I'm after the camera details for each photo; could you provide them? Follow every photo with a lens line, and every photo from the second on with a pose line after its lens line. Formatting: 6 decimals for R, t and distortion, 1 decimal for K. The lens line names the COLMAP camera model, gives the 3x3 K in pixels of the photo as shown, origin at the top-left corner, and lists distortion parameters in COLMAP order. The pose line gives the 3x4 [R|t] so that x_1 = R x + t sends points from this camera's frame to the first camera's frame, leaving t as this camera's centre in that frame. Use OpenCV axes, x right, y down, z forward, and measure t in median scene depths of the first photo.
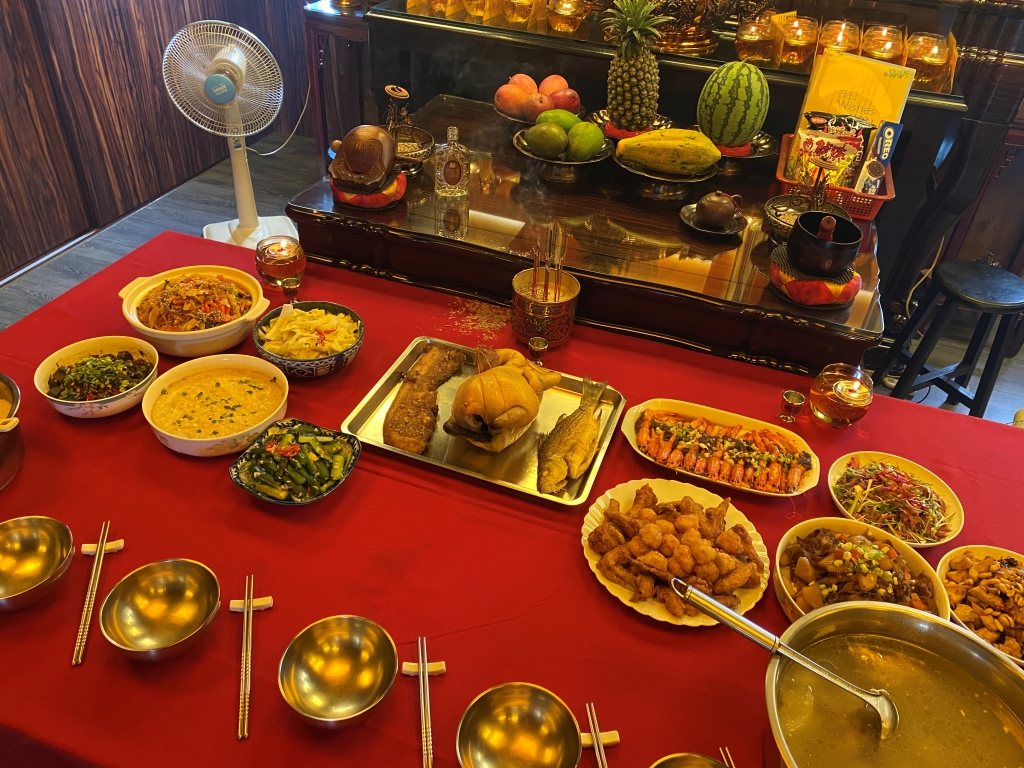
lens RADIAL K [[813.9, 0, 512.0], [0, 813.9, 384.0], [0, 0, 1]] dist [0.039124, -0.001395]
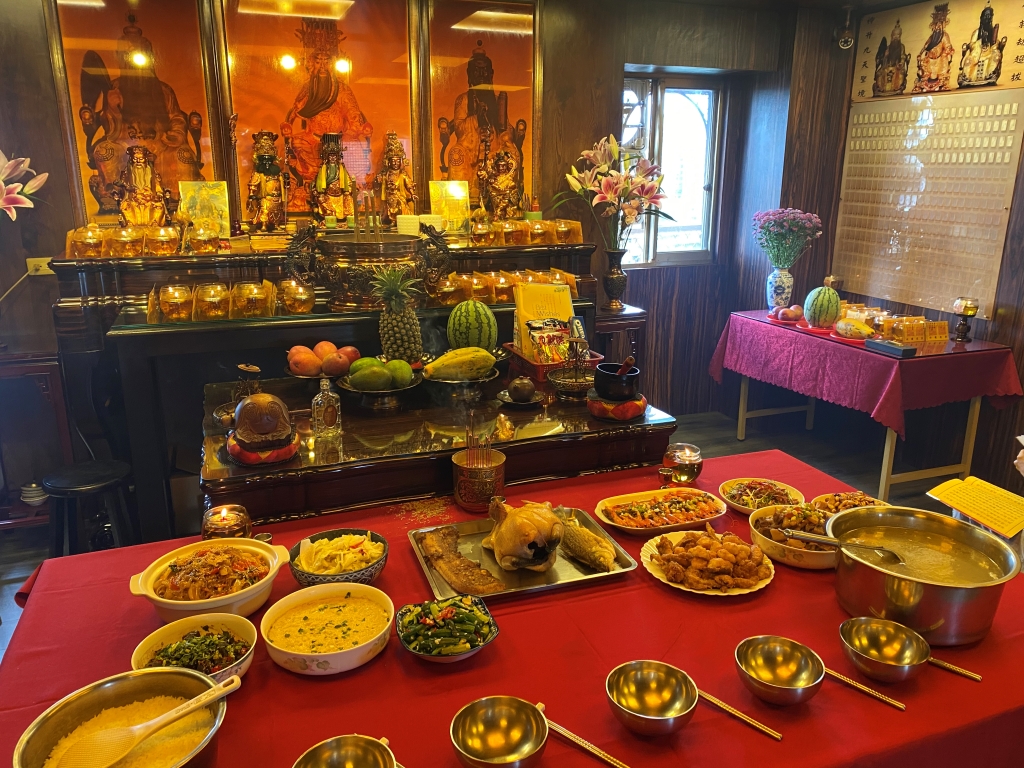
lens RADIAL K [[813.9, 0, 512.0], [0, 813.9, 384.0], [0, 0, 1]] dist [0.039124, -0.001395]
pose [[0.759972, -0.224147, 0.610082, -0.697741], [0.425203, 0.881379, -0.205848, 0.061165], [-0.491573, 0.415848, 0.765132, -0.044125]]
